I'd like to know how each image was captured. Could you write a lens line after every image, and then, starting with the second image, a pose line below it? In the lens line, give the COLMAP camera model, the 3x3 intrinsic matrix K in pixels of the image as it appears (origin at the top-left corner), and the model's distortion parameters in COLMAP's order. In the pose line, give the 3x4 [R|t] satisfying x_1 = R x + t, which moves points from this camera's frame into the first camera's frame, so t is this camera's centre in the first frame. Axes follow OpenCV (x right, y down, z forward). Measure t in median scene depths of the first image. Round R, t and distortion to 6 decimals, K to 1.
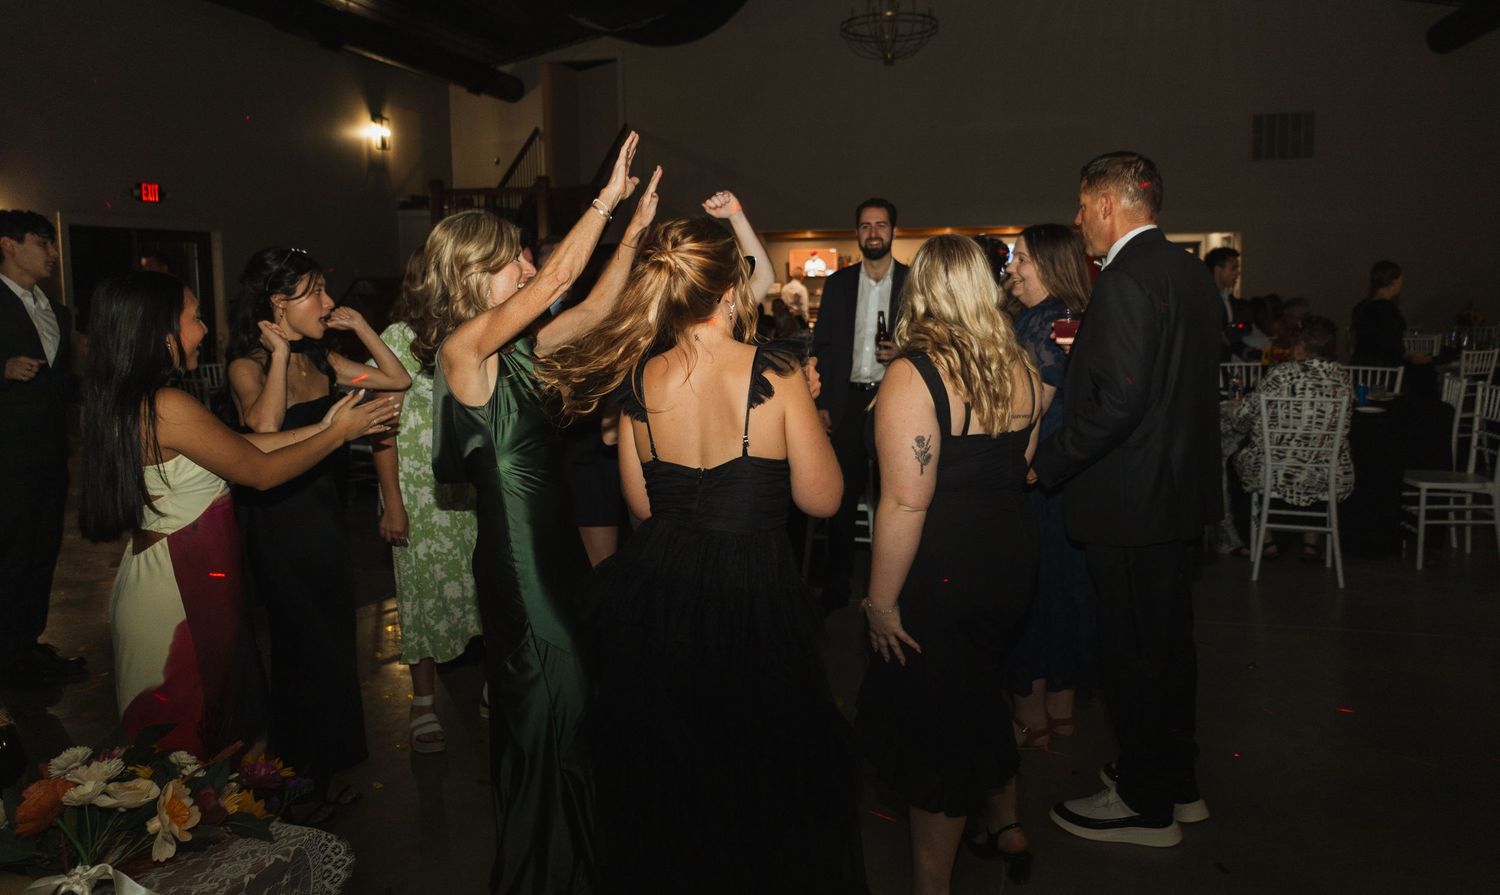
lens RADIAL K [[1051.5, 0, 788.2], [0, 1051.5, 364.4], [0, 0, 1]] dist [0.007987, -0.004474]
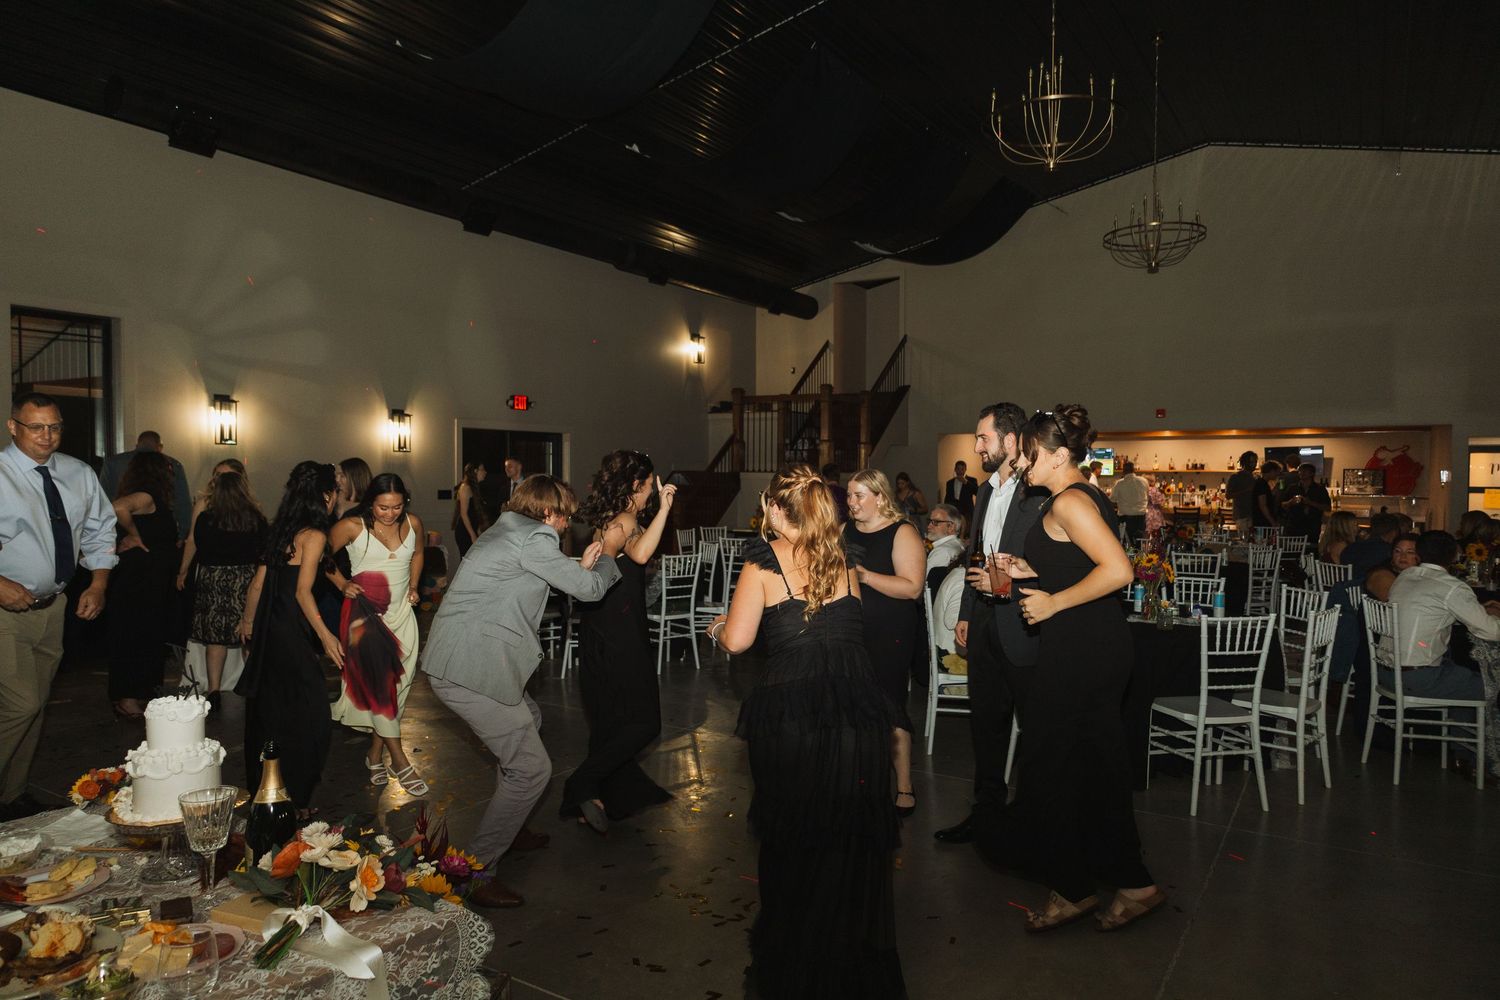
lens RADIAL K [[973.3, 0, 747.8], [0, 973.3, 499.3], [0, 0, 1]] dist [0.004149, -0.002131]
pose [[0.945362, 0.024965, -0.325066, 0.037466], [-0.042115, 0.998061, -0.045830, -0.004791], [0.323291, 0.057016, 0.944580, -0.010752]]
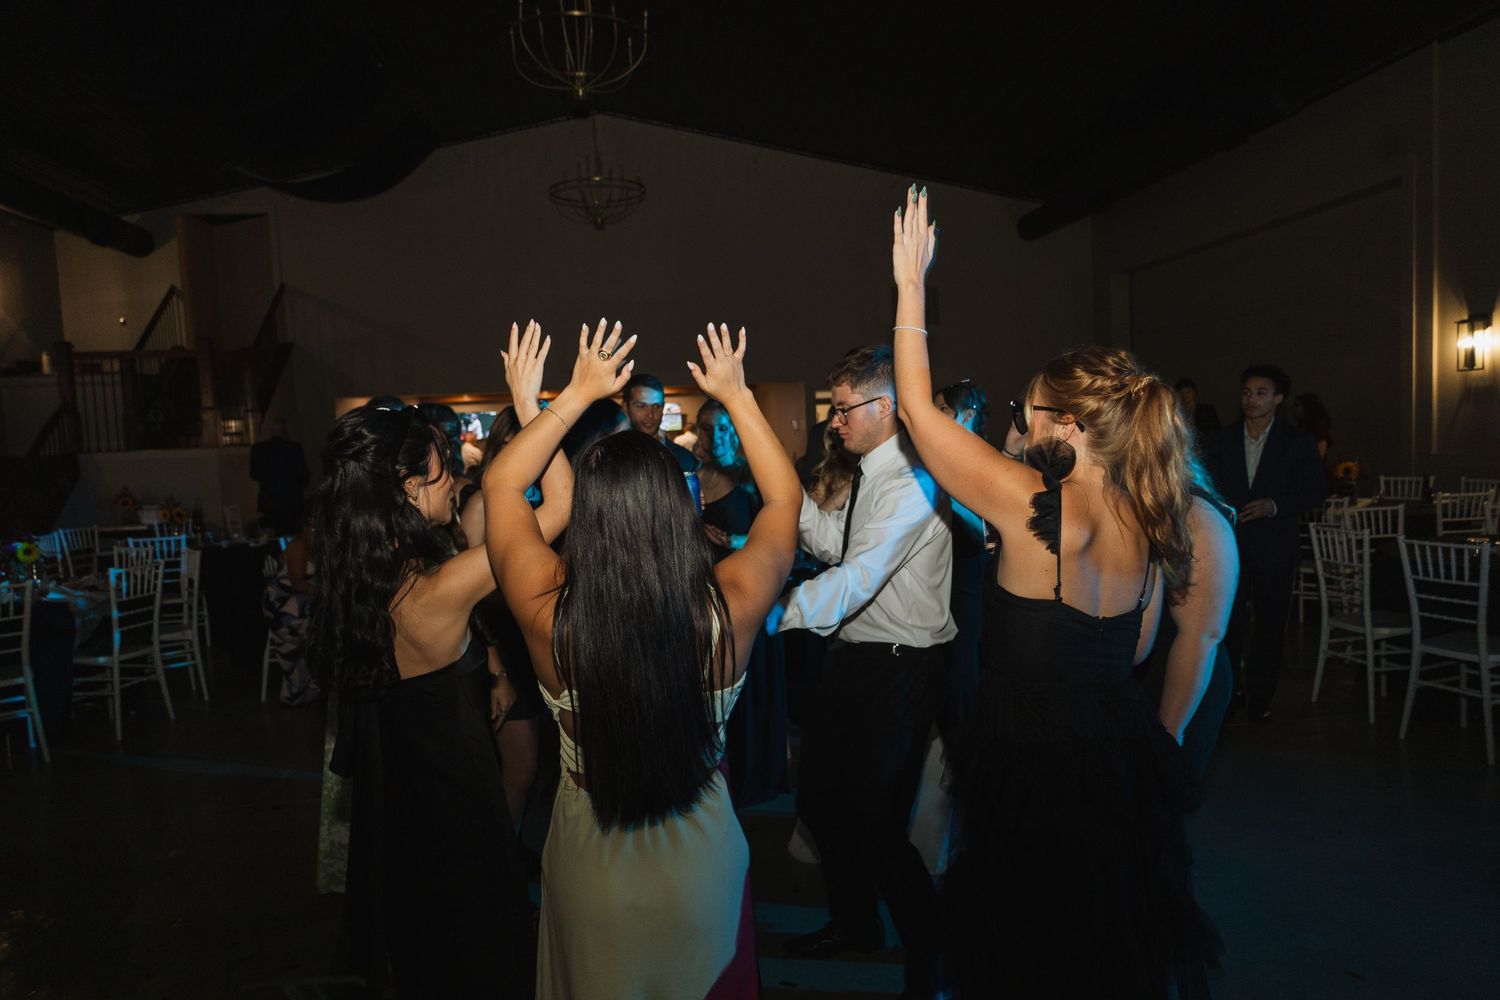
lens RADIAL K [[980.1, 0, 746.9], [0, 980.1, 495.6], [0, 0, 1]] dist [0.001851, 0.000356]
pose [[0.937880, -0.053176, 0.342860, -0.113939], [0.061044, 0.998061, -0.012189, -0.005306], [-0.341547, 0.032361, 0.939307, 0.064597]]
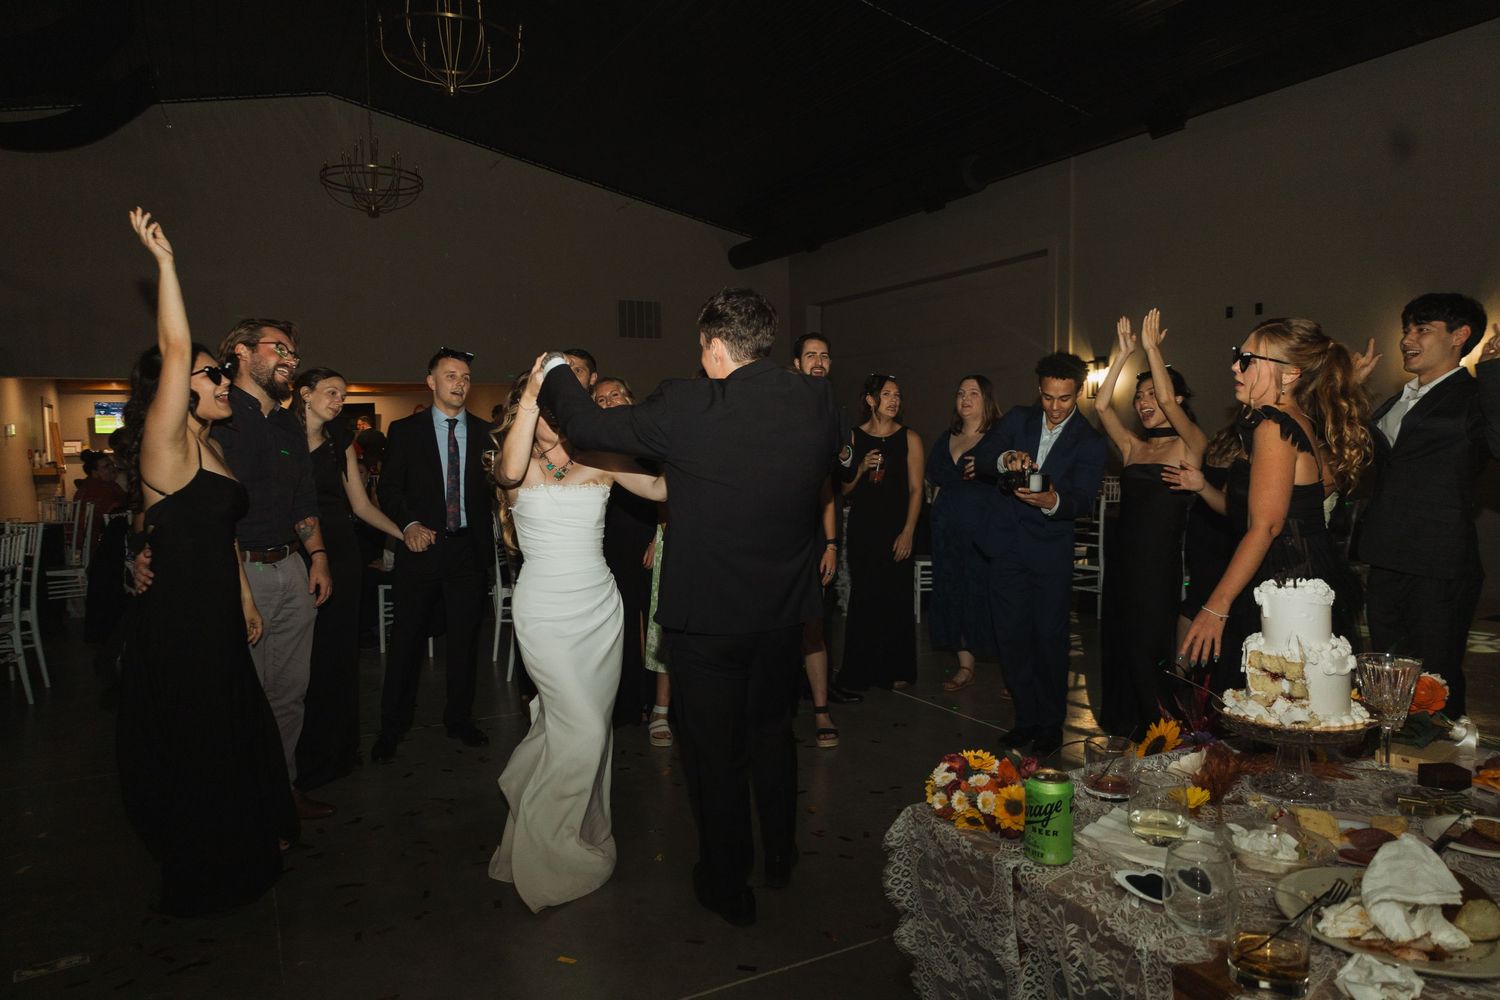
lens RADIAL K [[972.6, 0, 753.3], [0, 972.6, 505.0], [0, 0, 1]] dist [0.004083, -0.002857]
pose [[0.746774, -0.045745, 0.663503, -0.271890], [0.058569, 0.998279, 0.002907, 0.010924], [-0.662494, 0.036689, 0.748168, 0.068178]]
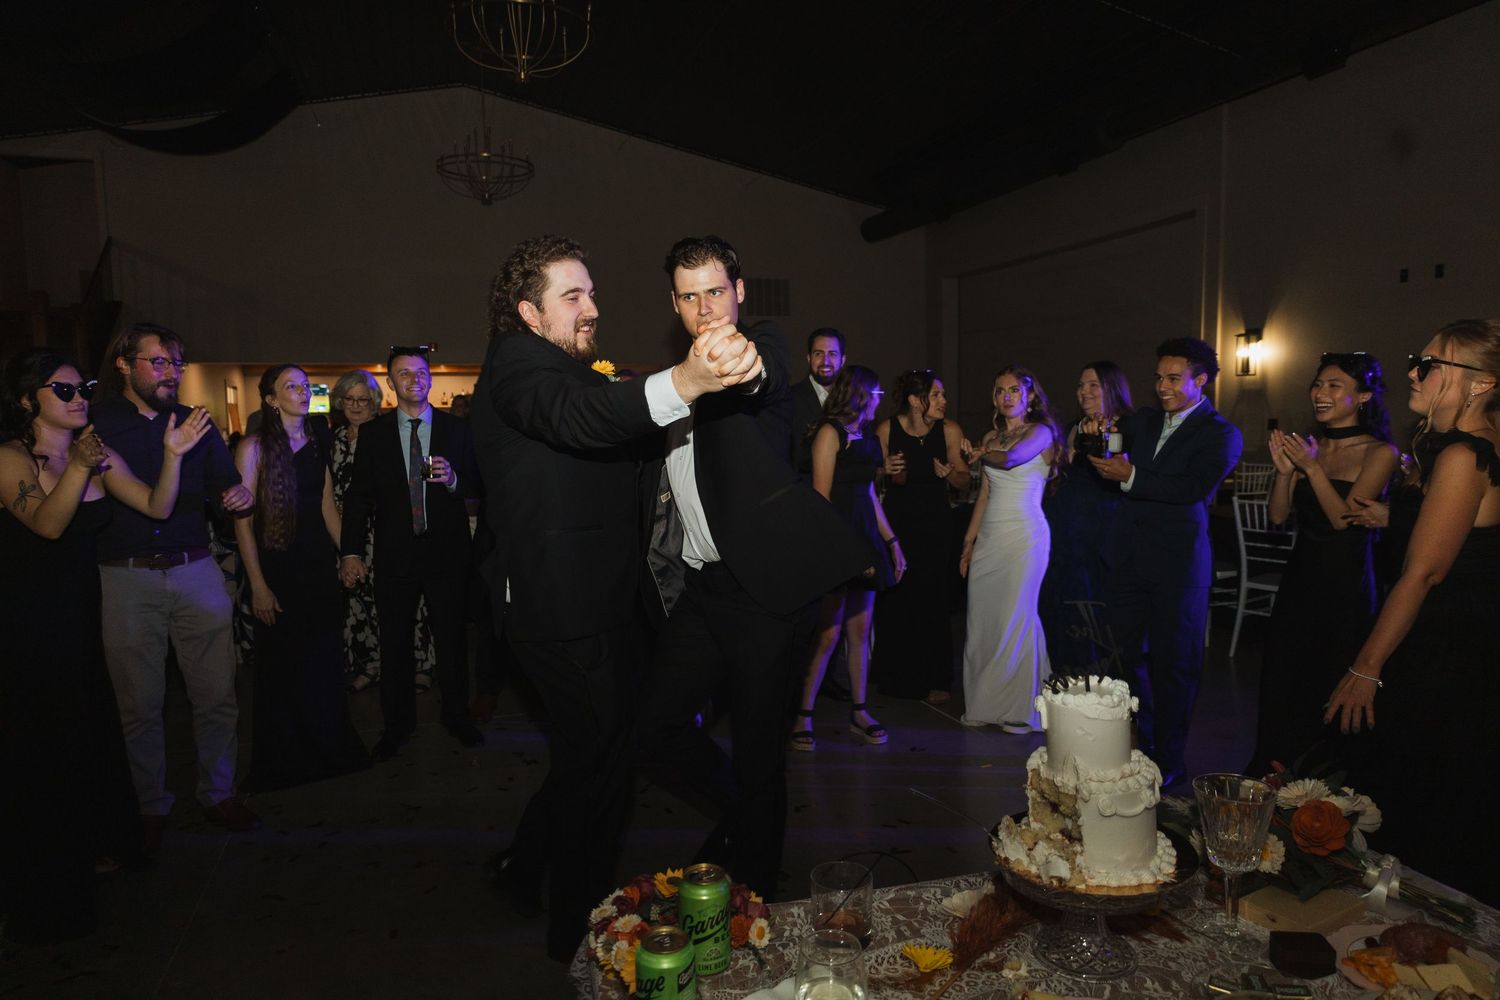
lens RADIAL K [[974.7, 0, 754.0], [0, 974.7, 496.8], [0, 0, 1]] dist [0.005428, -0.003056]
pose [[0.848644, -0.046943, 0.526877, -0.206625], [0.047261, 0.998800, 0.012866, 0.003222], [-0.526849, 0.013982, 0.849844, 0.049663]]
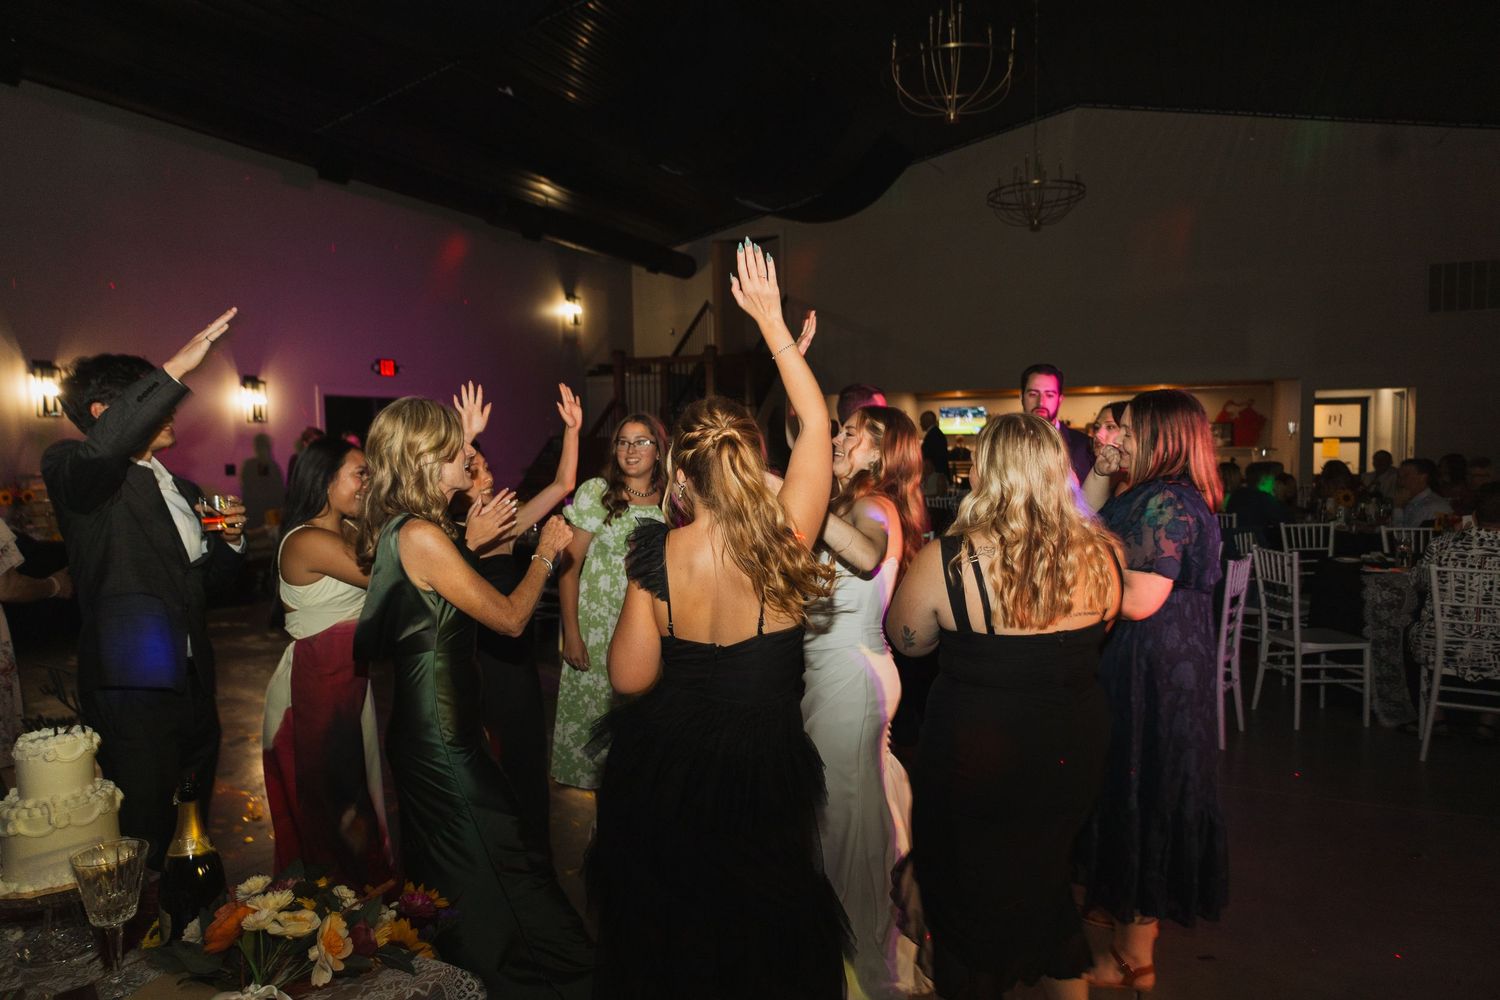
lens RADIAL K [[973.4, 0, 743.8], [0, 973.4, 500.6], [0, 0, 1]] dist [0.004793, -0.001036]
pose [[0.980171, 0.009297, -0.197938, 0.006869], [-0.011750, 0.999868, -0.011221, -0.005448], [0.197807, 0.013324, 0.980150, 0.006765]]
